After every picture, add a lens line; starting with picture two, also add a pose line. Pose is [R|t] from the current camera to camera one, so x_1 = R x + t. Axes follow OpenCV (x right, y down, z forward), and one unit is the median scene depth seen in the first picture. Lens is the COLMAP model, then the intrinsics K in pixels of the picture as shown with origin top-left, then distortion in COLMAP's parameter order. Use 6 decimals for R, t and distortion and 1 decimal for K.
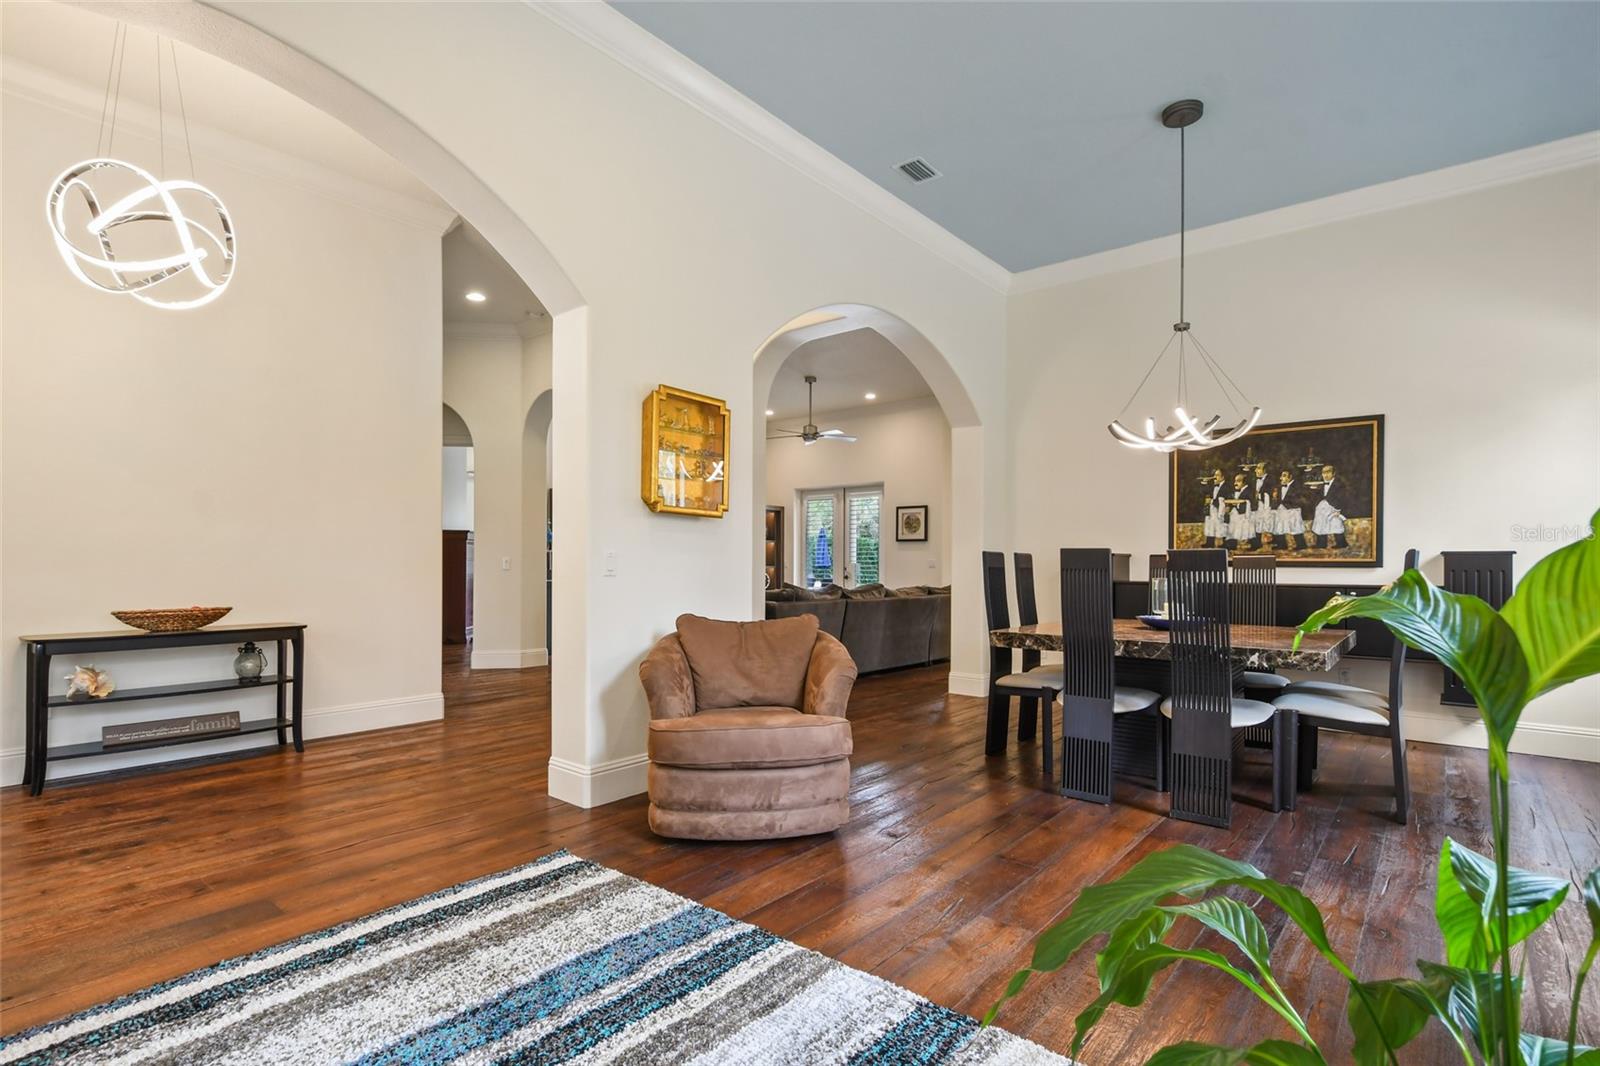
lens RADIAL K [[766.6, 0, 799.1], [0, 766.6, 570.2], [0, 0, 1]] dist [0.007999, -0.002278]
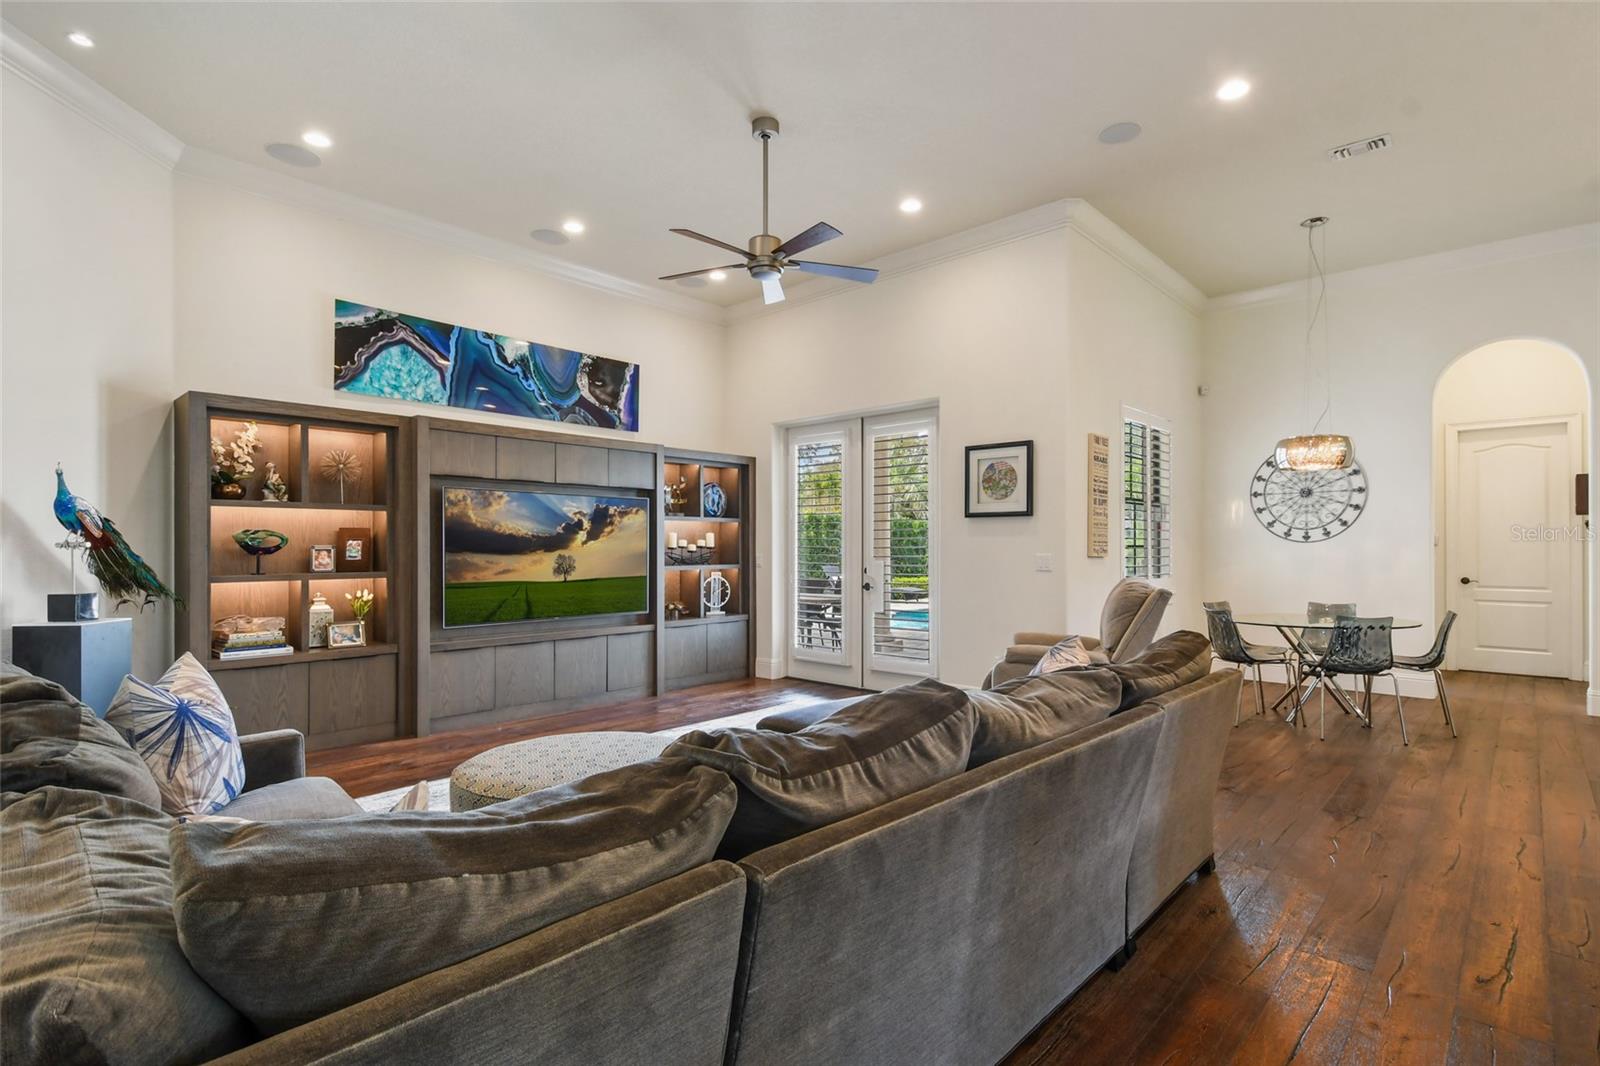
lens RADIAL K [[766.6, 0, 805.2], [0, 766.6, 548.3], [0, 0, 1]] dist [0.007999, -0.002278]
pose [[0.998899, -0.004028, -0.046743, 0.102472], [0.003734, 0.999973, -0.006393, -0.032326], [0.046768, 0.006211, 0.998886, 1.092770]]
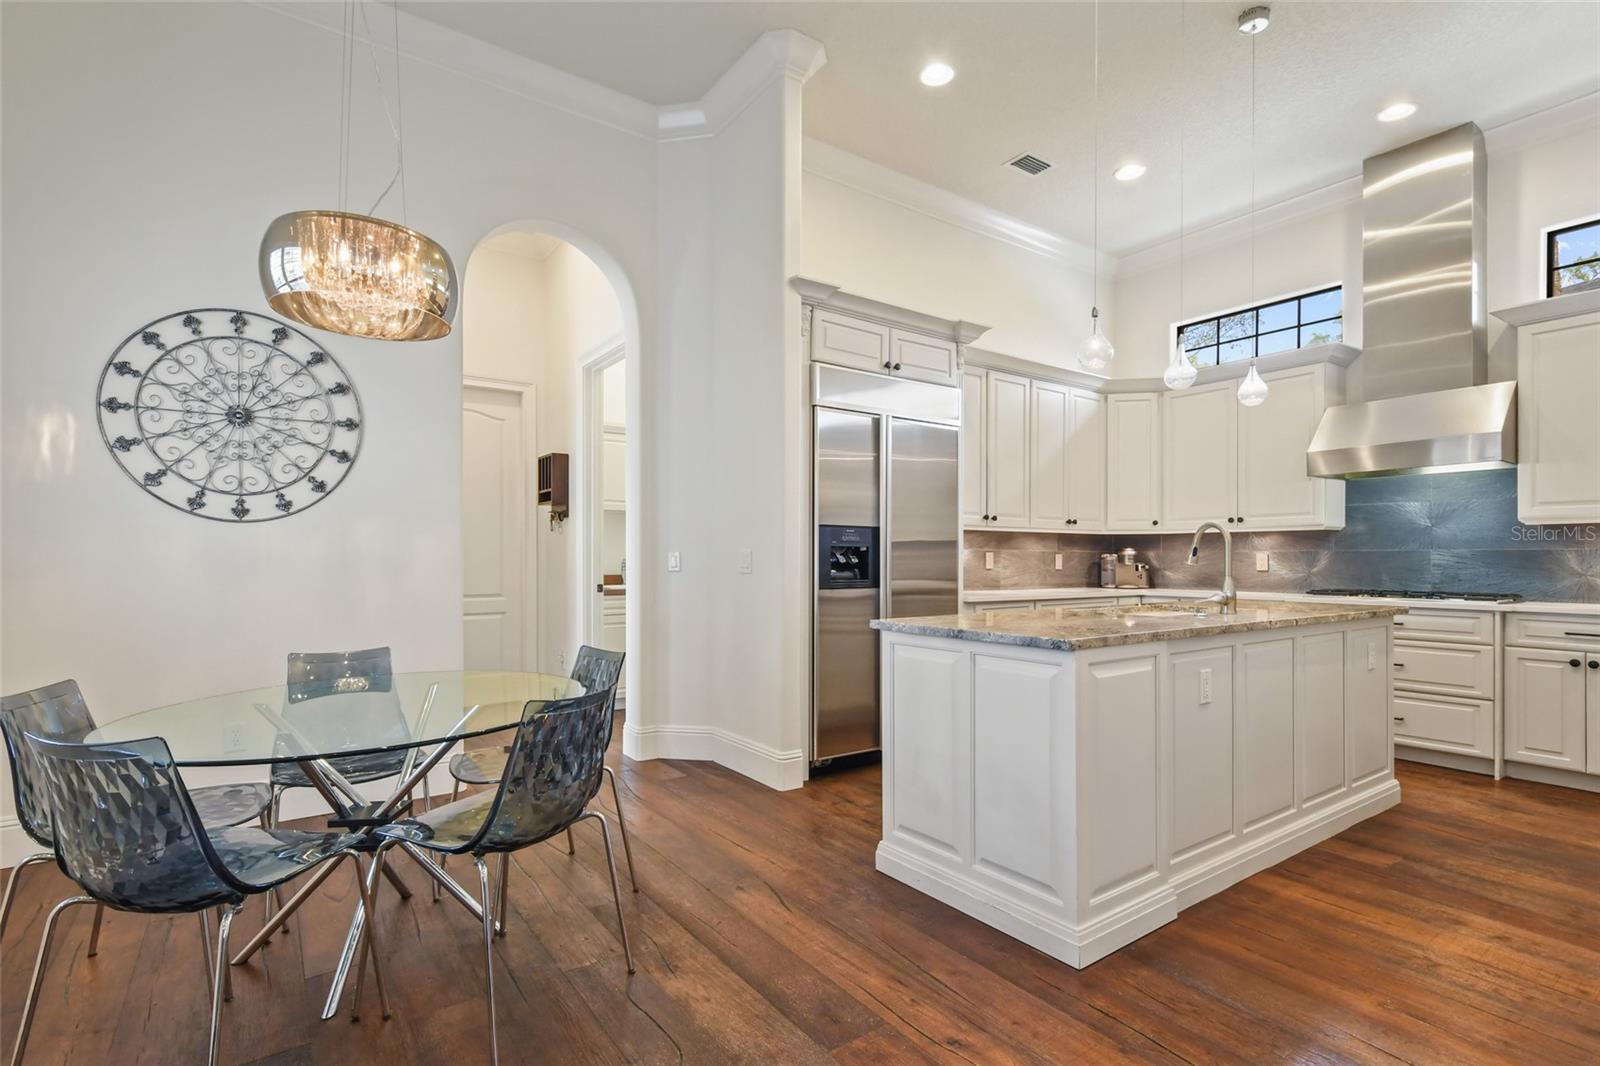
lens RADIAL K [[766.6, 0, 803.4], [0, 766.6, 559.2], [0, 0, 1]] dist [0.007999, -0.002278]
pose [[0.247823, -0.004682, 0.968794, 0.392963], [0.009454, 0.999952, 0.002414, -0.016122], [-0.968759, 0.008561, 0.247855, 1.811674]]
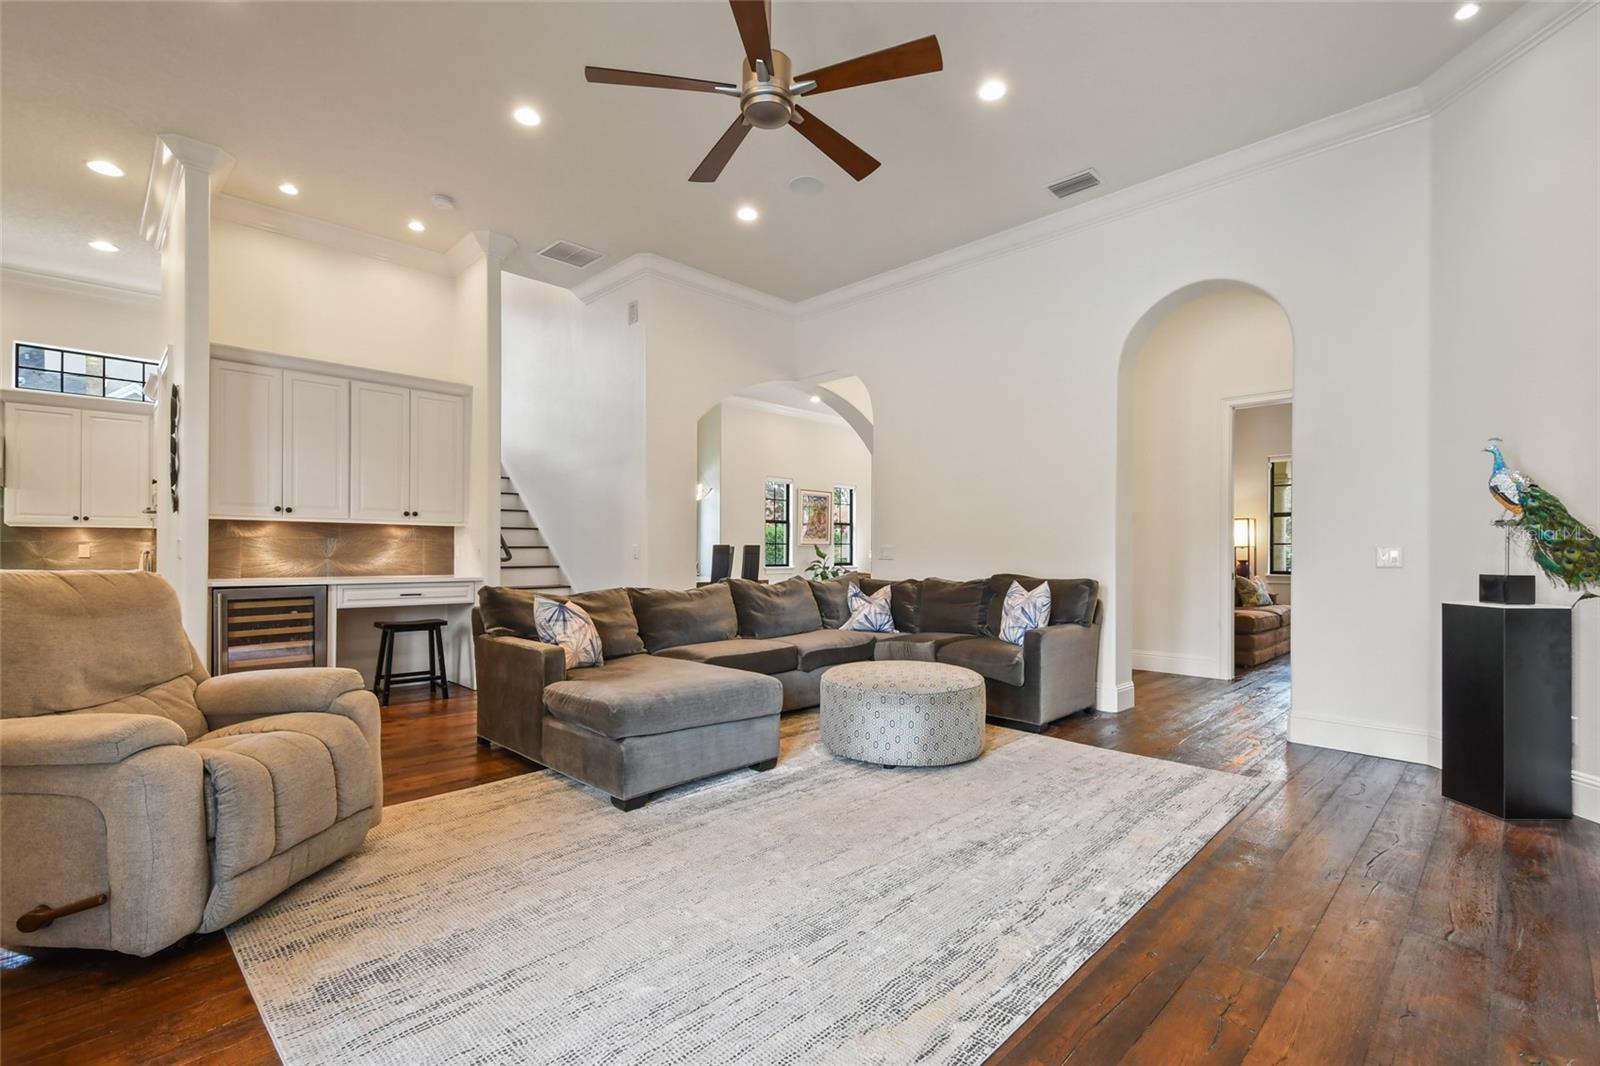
lens RADIAL K [[714.3, 0, 806.6], [0, 714.3, 544.8], [0, 0, 1]] dist [0.019835, -0.005543]
pose [[-0.996511, -0.006169, 0.083232, -0.041864], [-0.006066, 0.999980, 0.001484, -0.021492], [-0.083240, 0.000974, -0.996529, 2.339255]]
